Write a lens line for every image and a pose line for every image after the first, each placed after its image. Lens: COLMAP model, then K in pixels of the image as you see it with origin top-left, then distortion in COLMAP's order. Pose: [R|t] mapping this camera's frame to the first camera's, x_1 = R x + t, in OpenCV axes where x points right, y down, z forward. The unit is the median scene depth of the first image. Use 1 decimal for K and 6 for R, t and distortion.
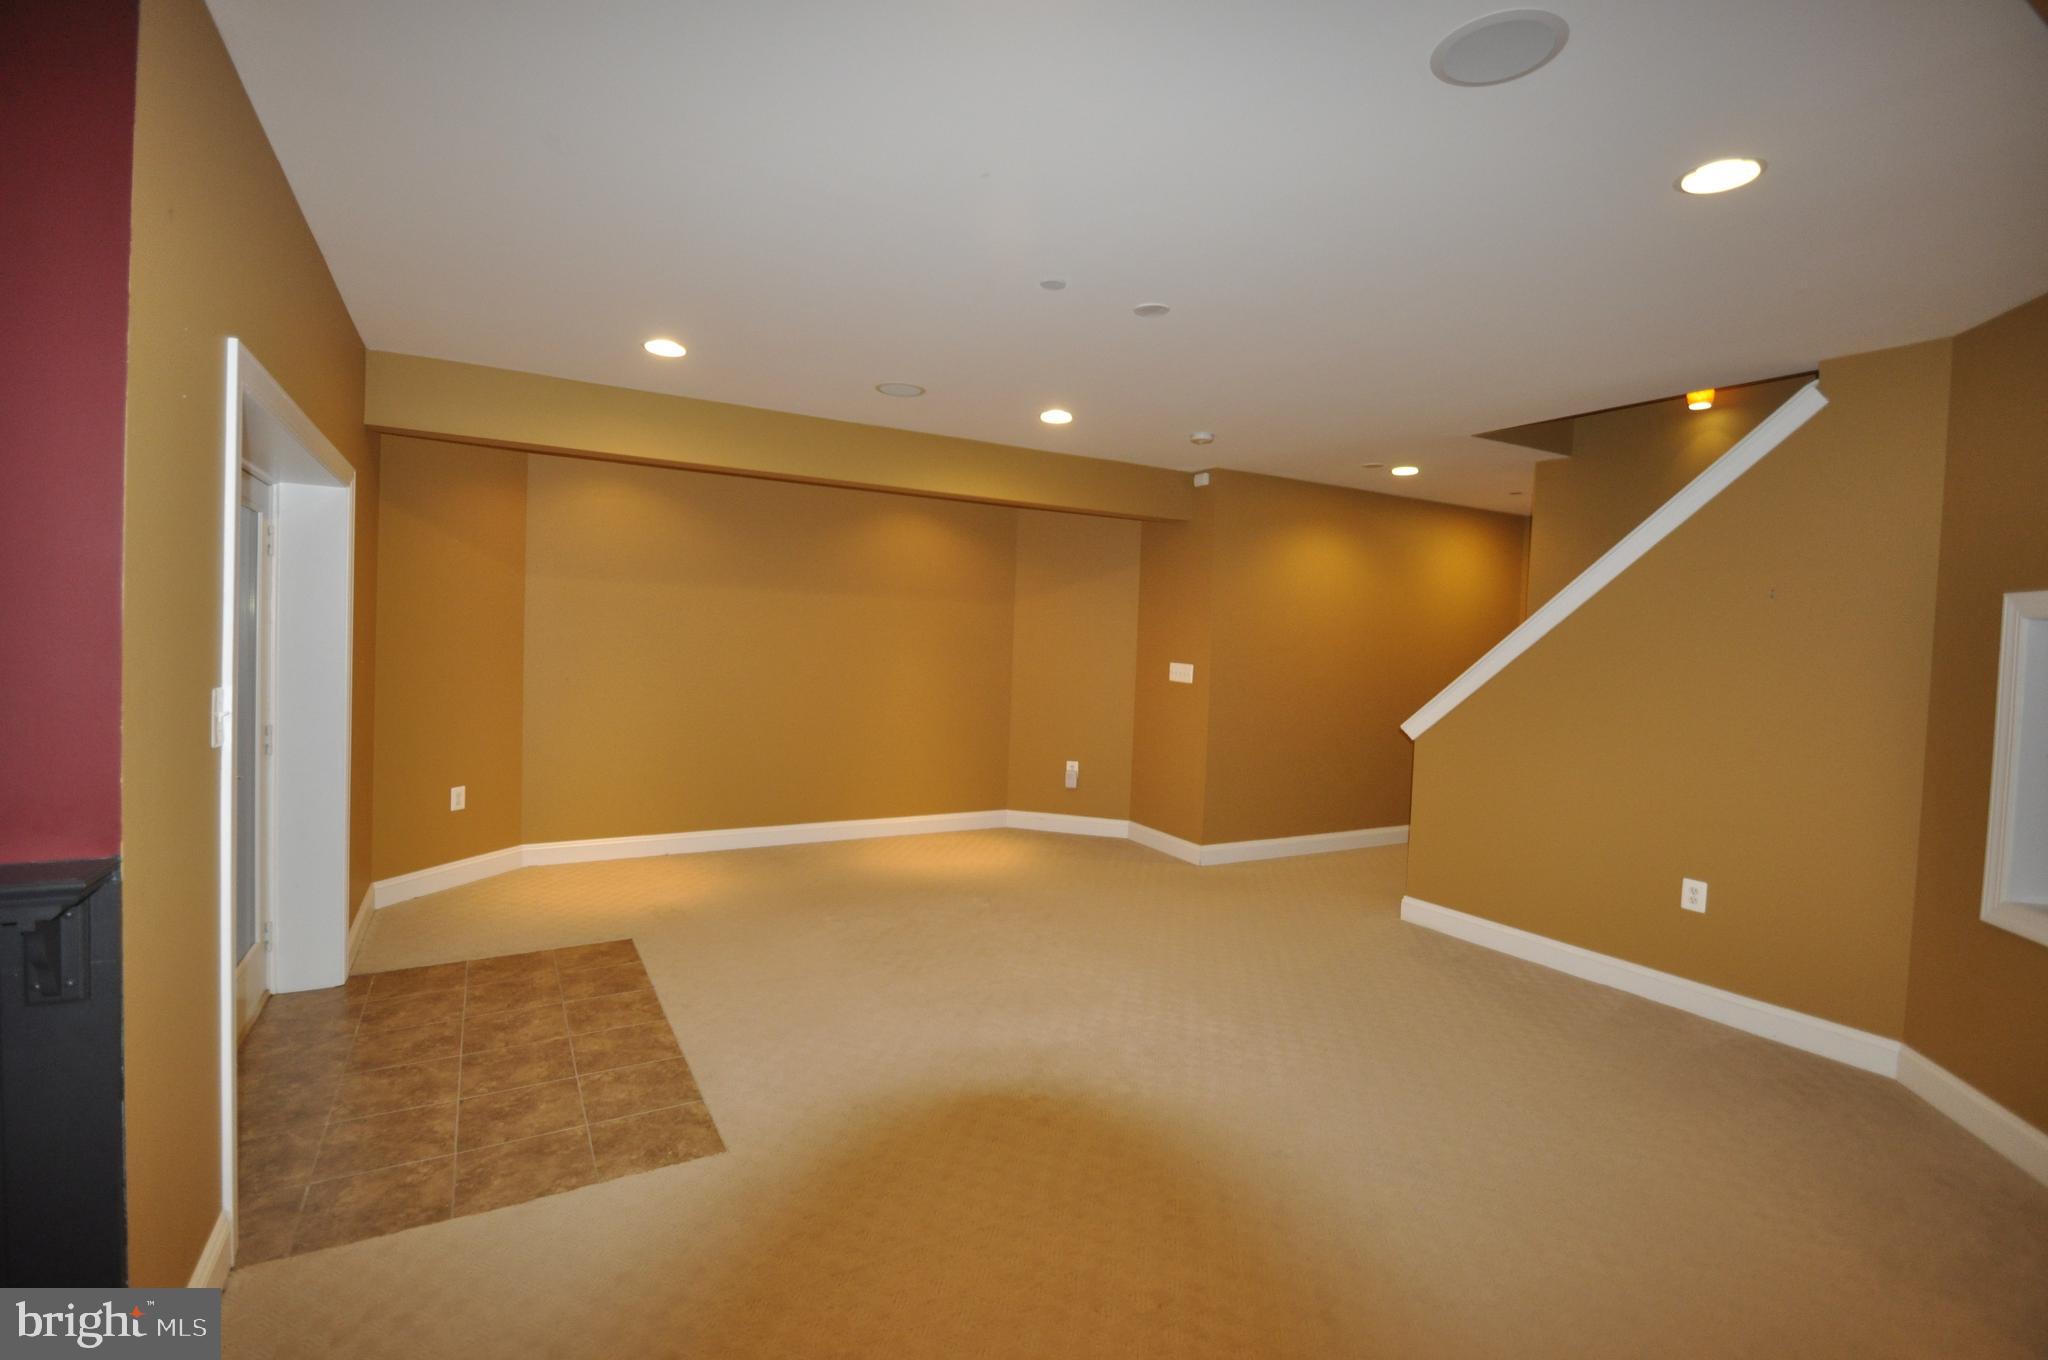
lens RADIAL K [[901.3, 0, 1002.4], [0, 901.3, 645.9], [0, 0, 1]] dist [0.016205, -0.016394]
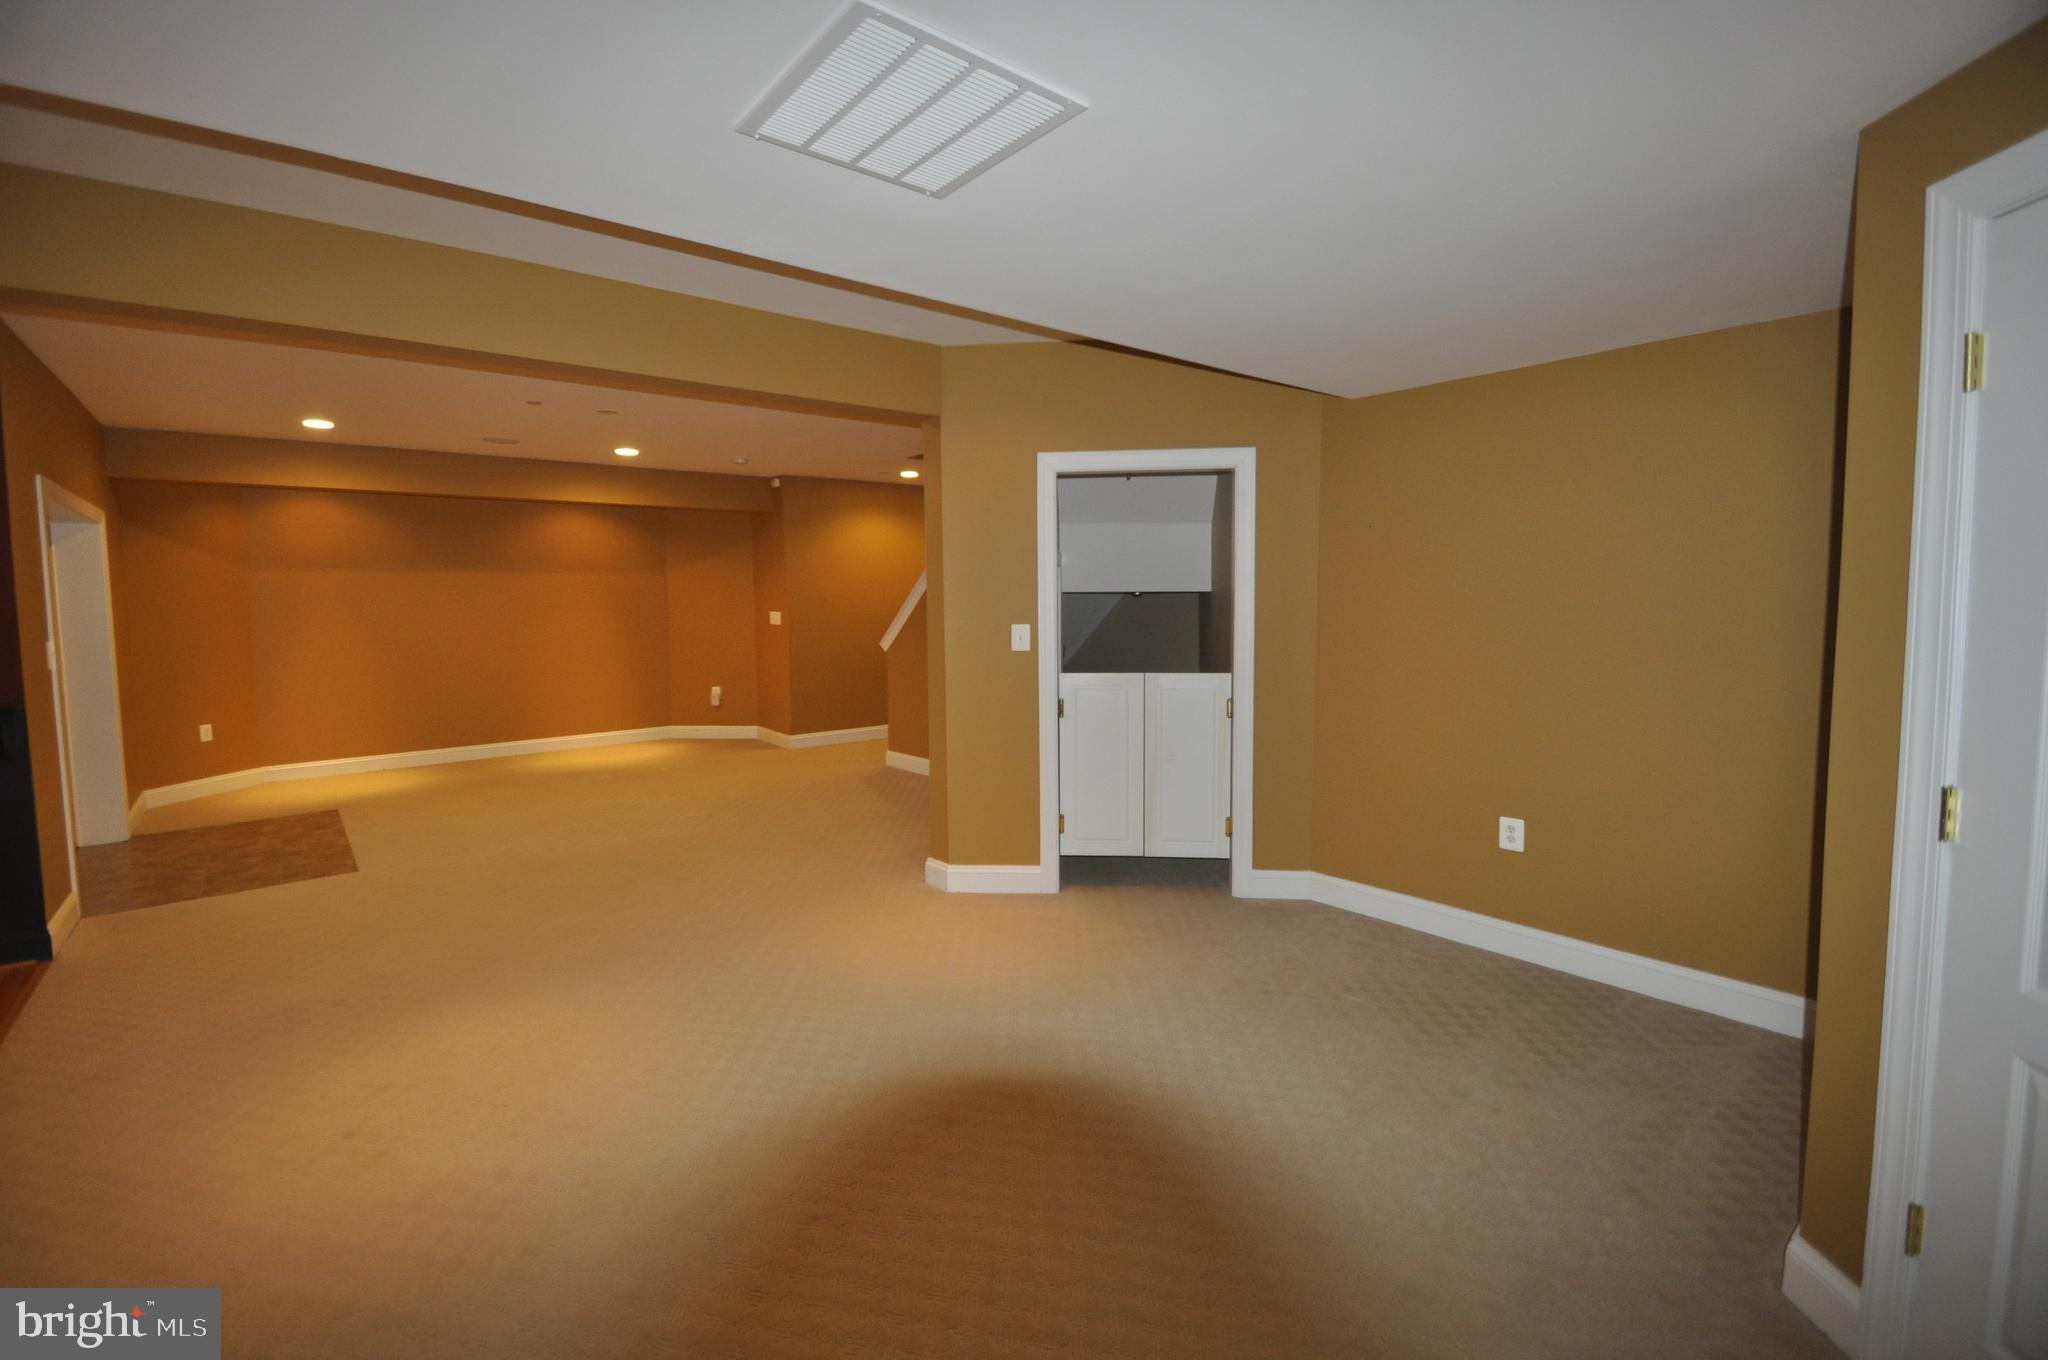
lens RADIAL K [[901.3, 0, 1002.4], [0, 901.3, 645.9], [0, 0, 1]] dist [0.016205, -0.016394]
pose [[0.985980, -0.057888, 0.156502, 0.405751], [0.050580, 0.997453, 0.050284, 0.025156], [-0.159014, -0.041663, 0.986397, -0.576488]]
